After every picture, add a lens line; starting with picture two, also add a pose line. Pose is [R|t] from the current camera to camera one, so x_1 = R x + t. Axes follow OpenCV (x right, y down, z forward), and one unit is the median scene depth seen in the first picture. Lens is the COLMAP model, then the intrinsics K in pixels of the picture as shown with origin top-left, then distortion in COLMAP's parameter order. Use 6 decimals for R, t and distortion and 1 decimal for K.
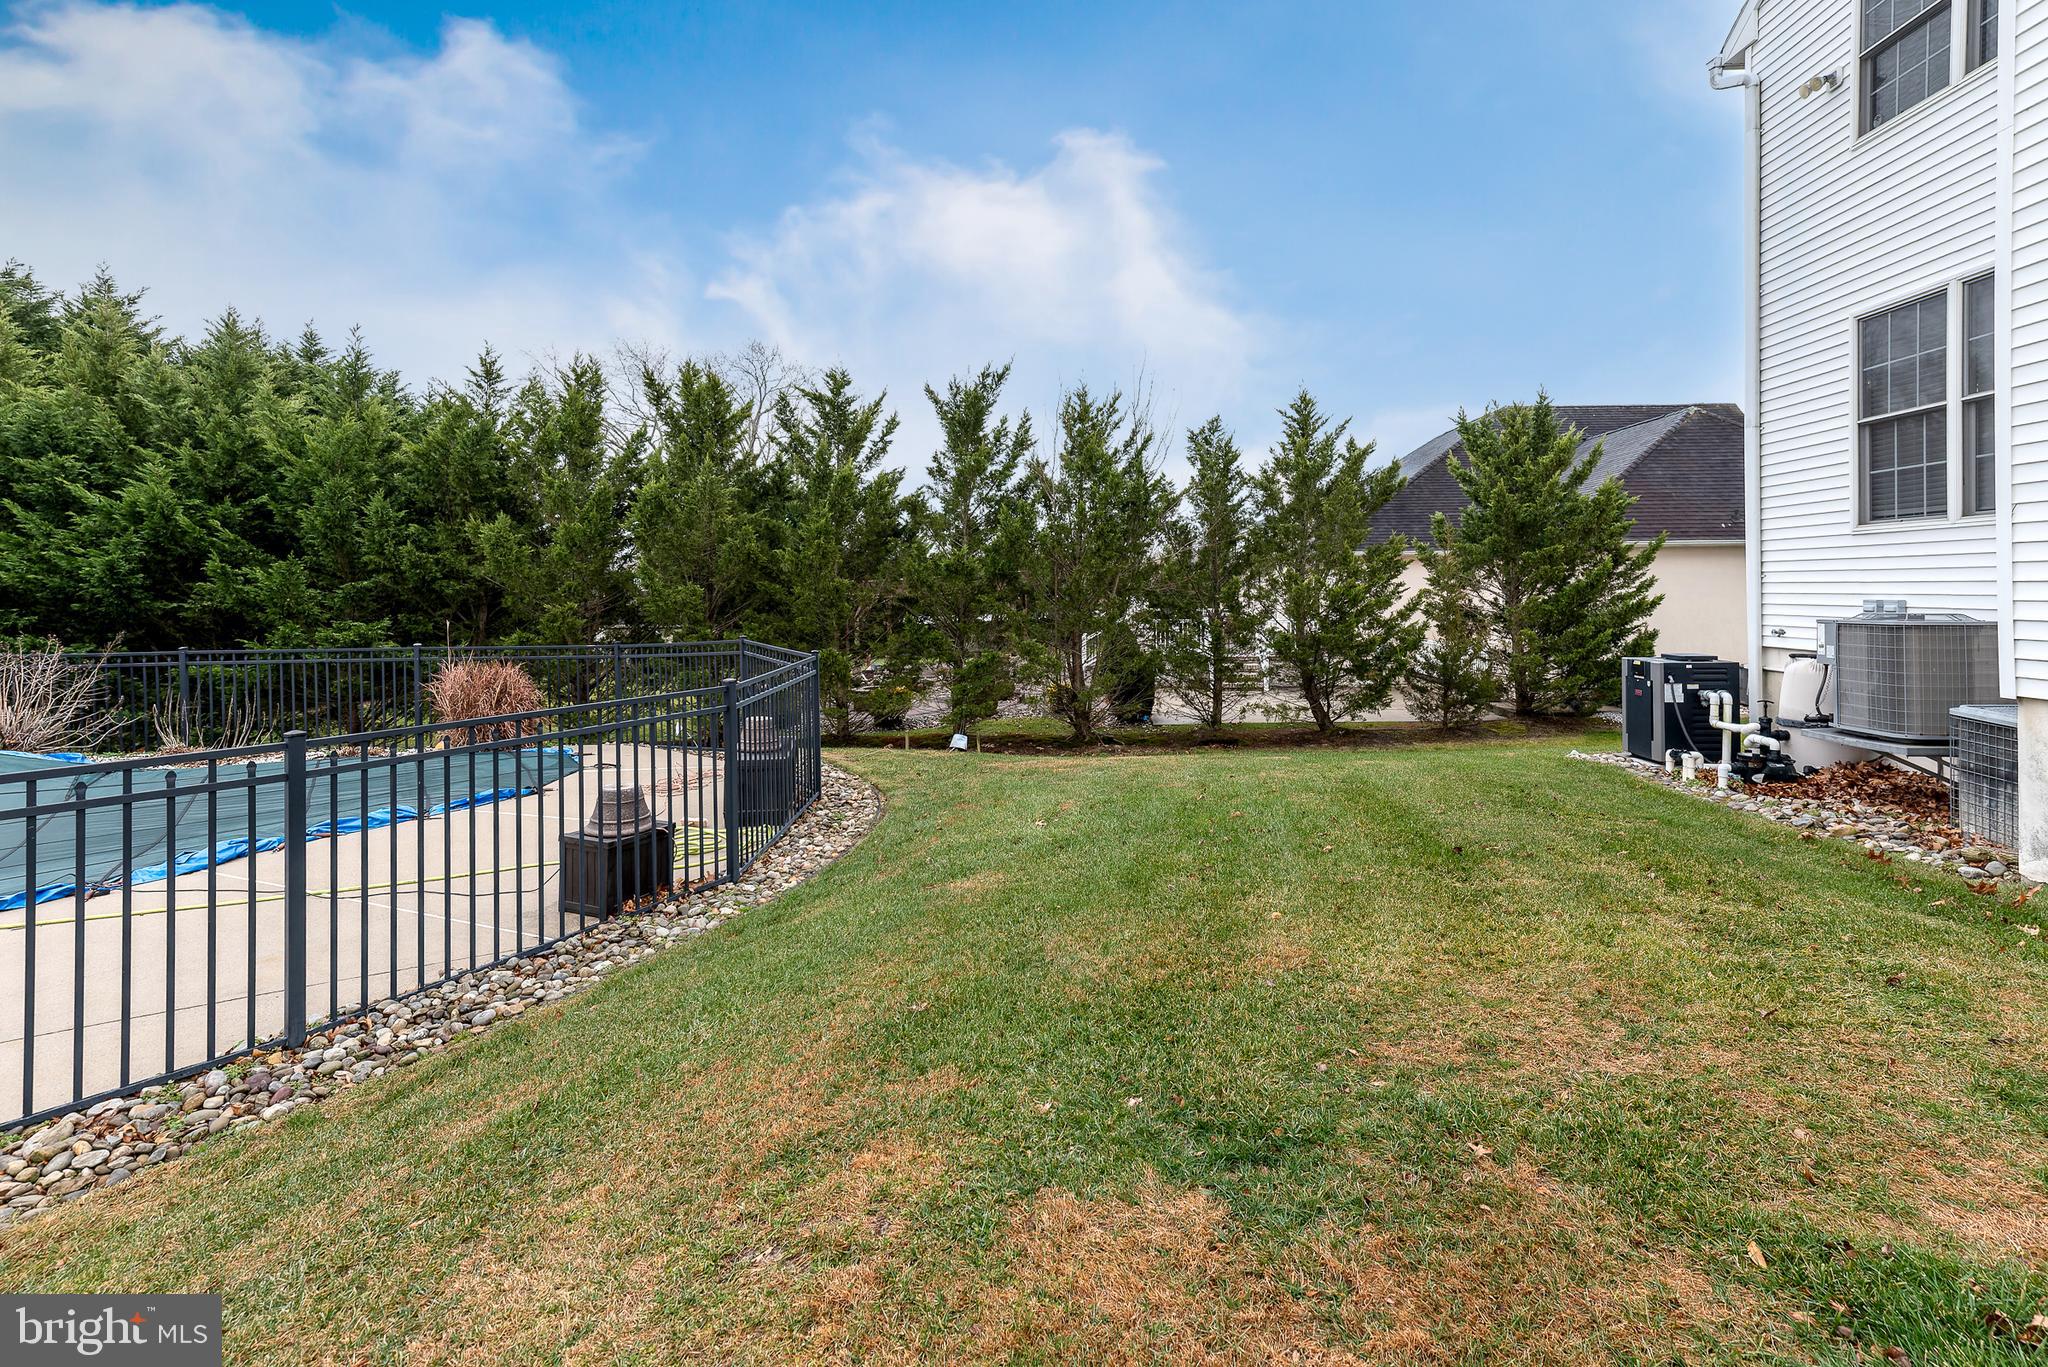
lens RADIAL K [[931.0, 0, 1082.5], [0, 931.0, 581.0], [0, 0, 1]] dist [0.015107, 0.001057]
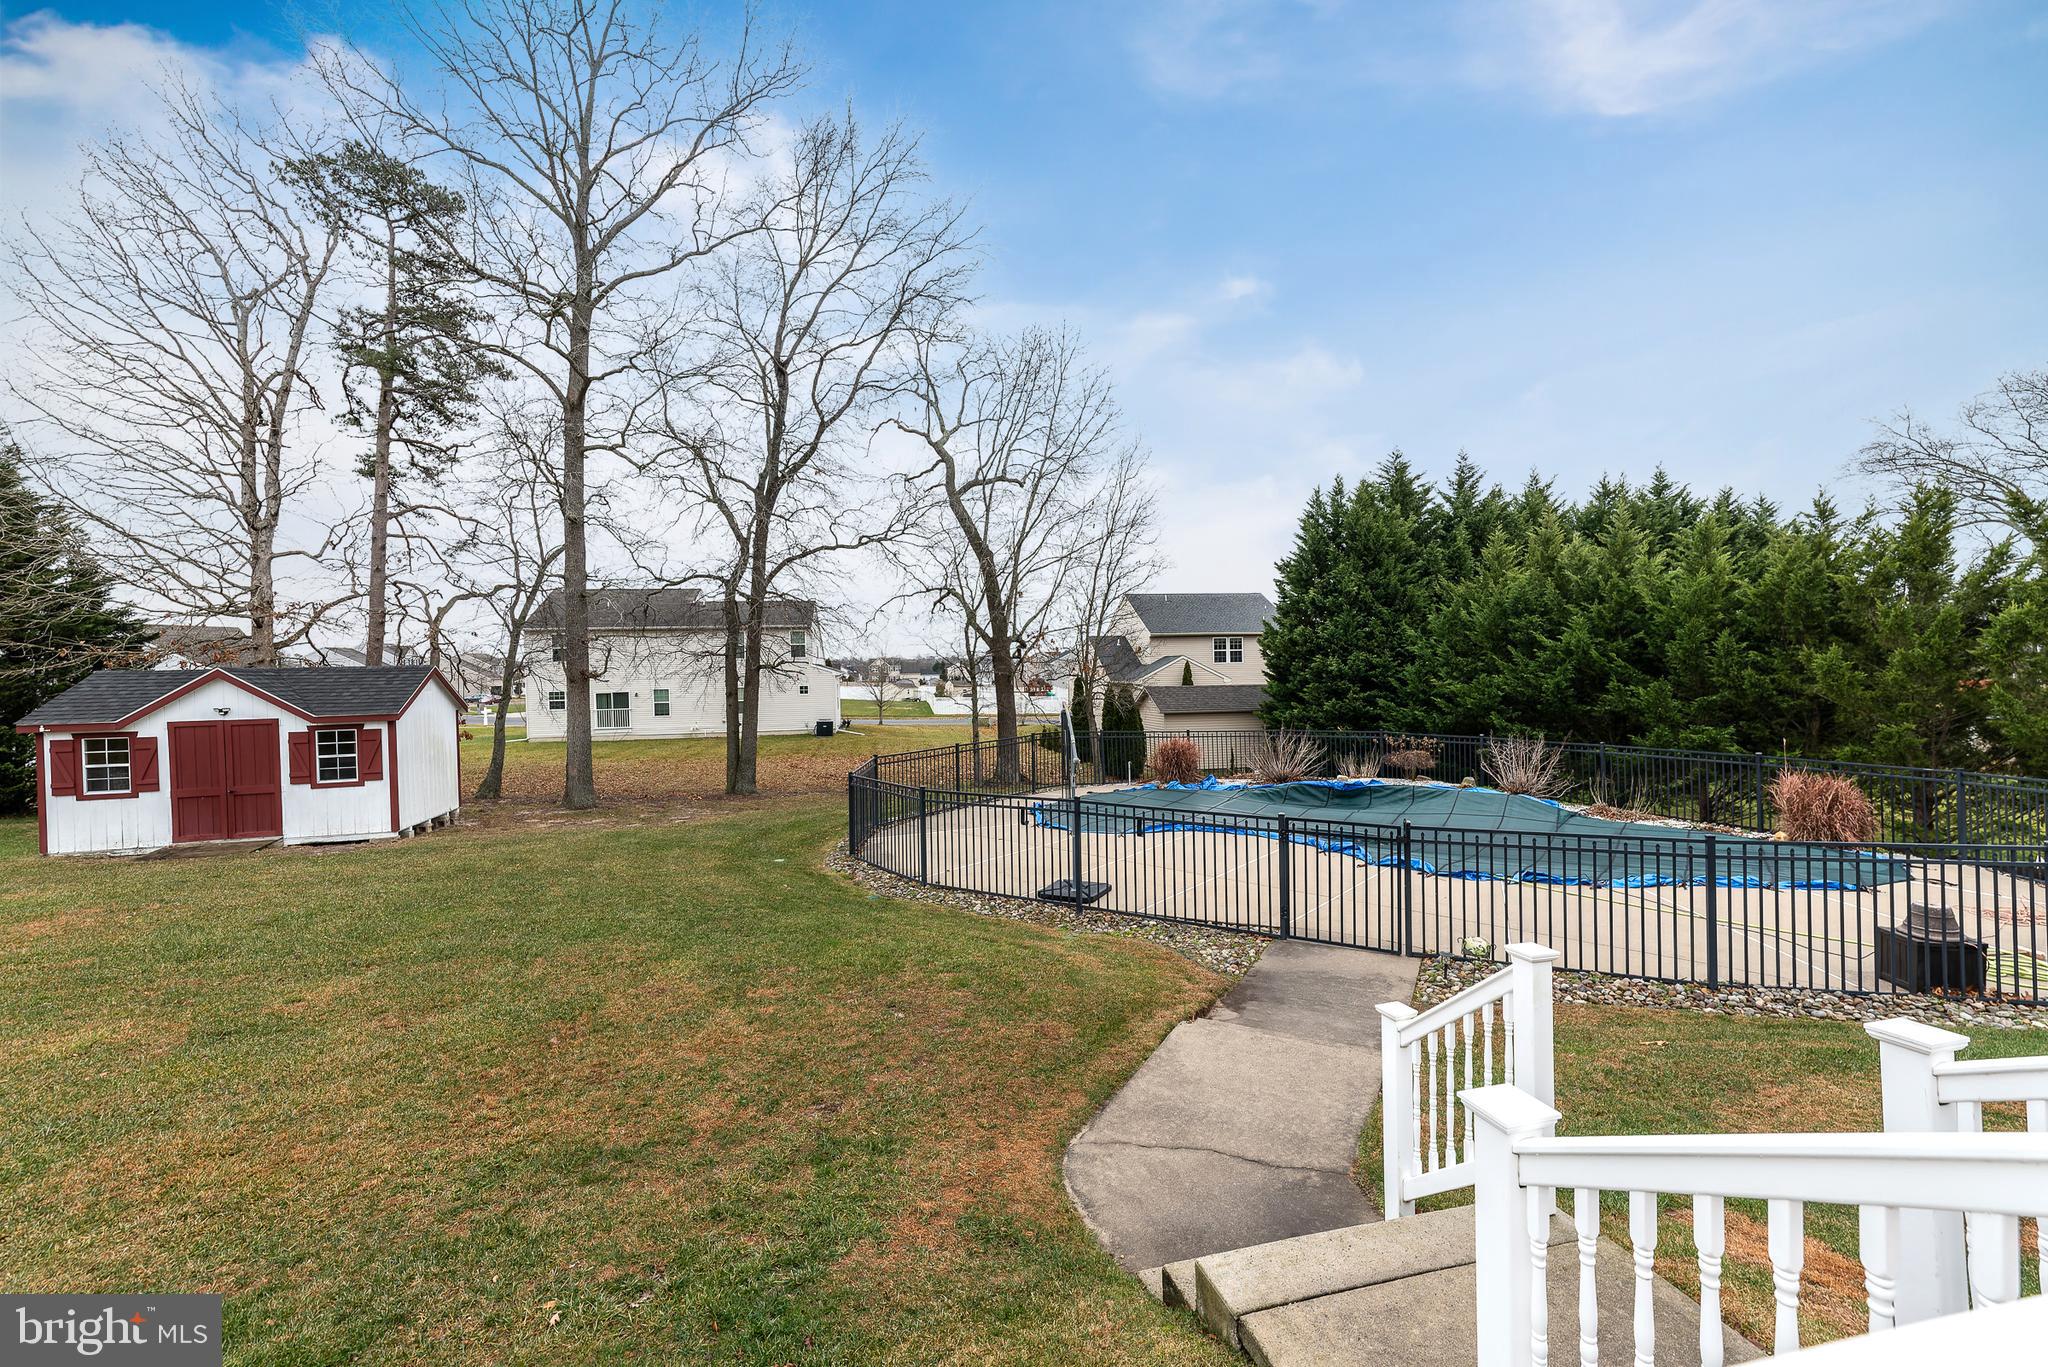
lens RADIAL K [[880.9, 0, 1022.1], [0, 880.9, 677.5], [0, 0, 1]] dist [0.001698, 0.009038]
pose [[0.267995, 0.015280, -0.963299, 0.175165], [0.020519, 0.999557, 0.021564, -0.073418], [0.963202, -0.025545, 0.267563, -0.271787]]
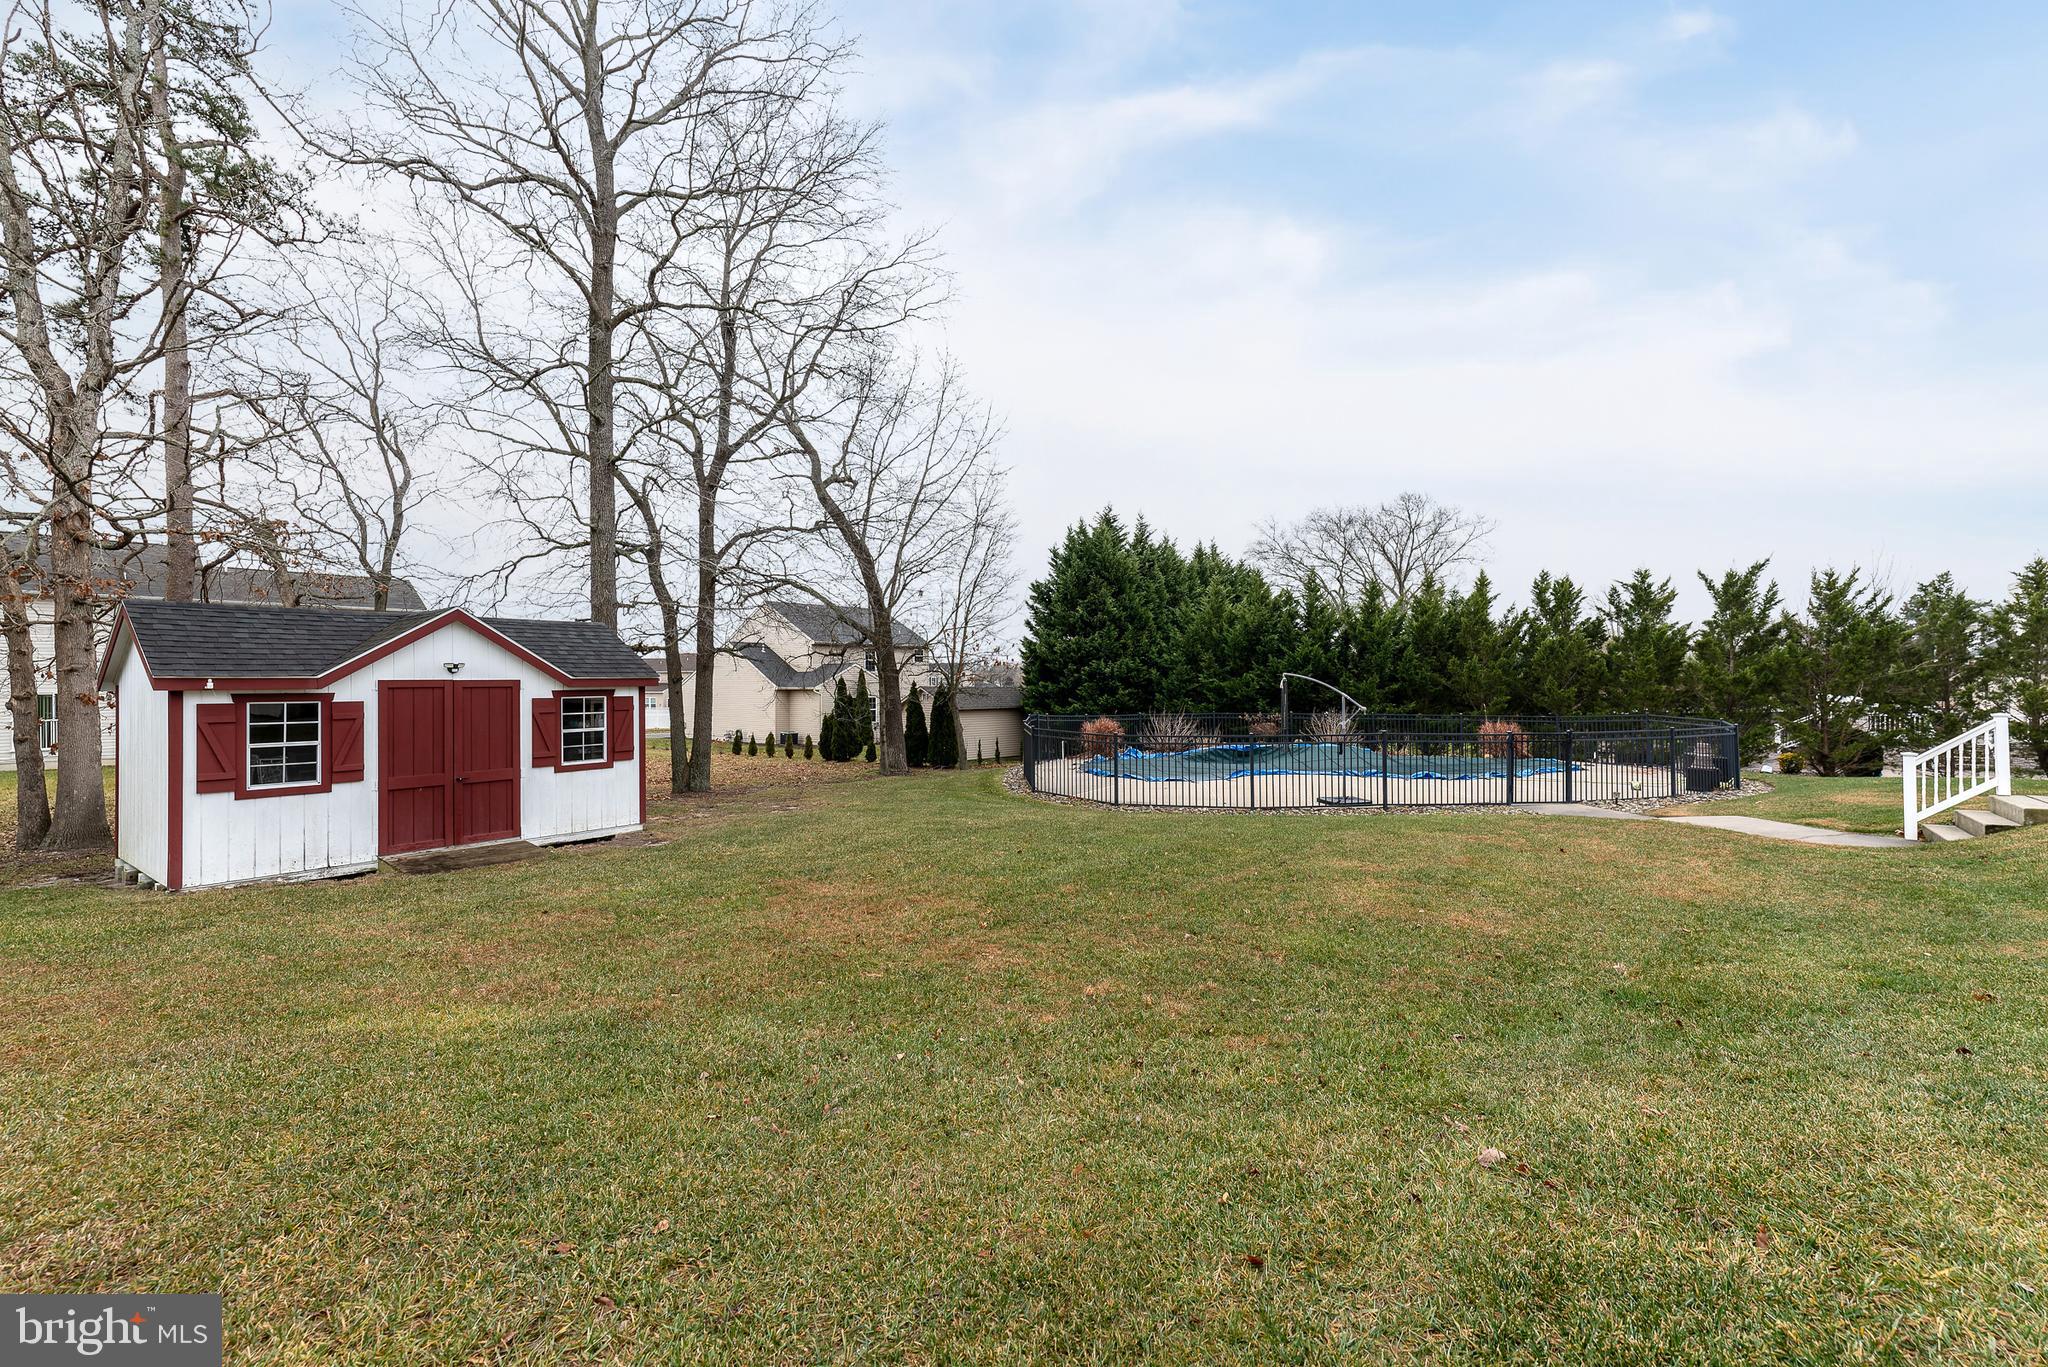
lens RADIAL K [[880.9, 0, 1022.1], [0, 880.9, 677.5], [0, 0, 1]] dist [0.001698, 0.009038]
pose [[0.807924, 0.000202, -0.589287, -0.254656], [0.000809, 0.999999, 0.001451, -0.022196], [0.589286, -0.001649, 0.807923, -1.230887]]
